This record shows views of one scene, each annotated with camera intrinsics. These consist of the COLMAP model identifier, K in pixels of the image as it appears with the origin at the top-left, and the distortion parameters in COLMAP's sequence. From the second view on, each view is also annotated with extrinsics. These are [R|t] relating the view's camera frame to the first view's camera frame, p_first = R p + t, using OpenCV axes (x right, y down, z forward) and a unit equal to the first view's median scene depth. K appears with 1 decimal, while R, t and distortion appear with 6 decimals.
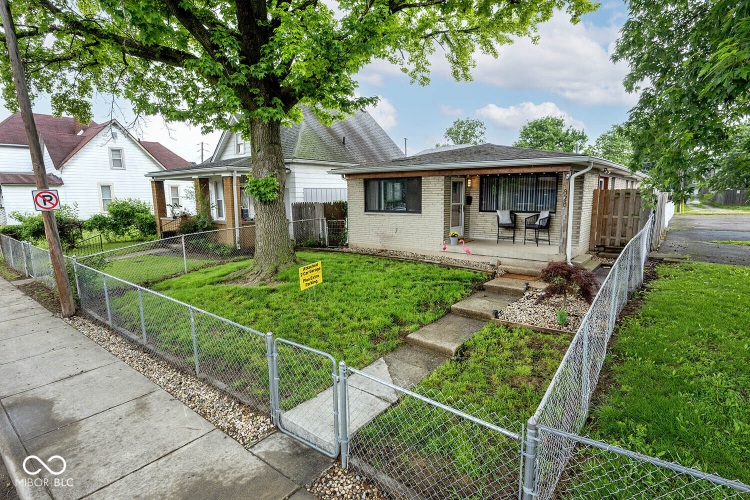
lens RADIAL K [[374.3, 0, 375.3], [0, 374.3, 242.9], [0, 0, 1]] dist [-0.003981, -0.000527]
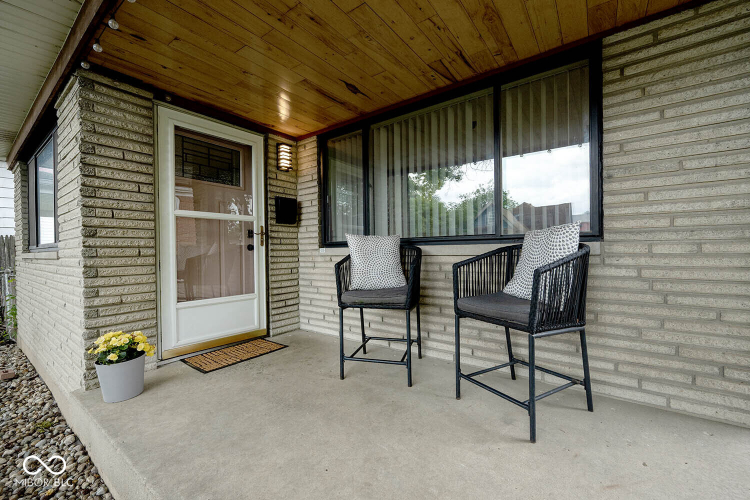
lens RADIAL K [[293.4, 0, 371.8], [0, 293.4, 251.6], [0, 0, 1]] dist [-0.003350, -0.000045]
pose [[0.999203, -0.004254, 0.039698, 0.336467], [0.009063, 0.992518, -0.121760, -0.051843], [-0.038883, 0.122023, 0.991765, 0.808838]]
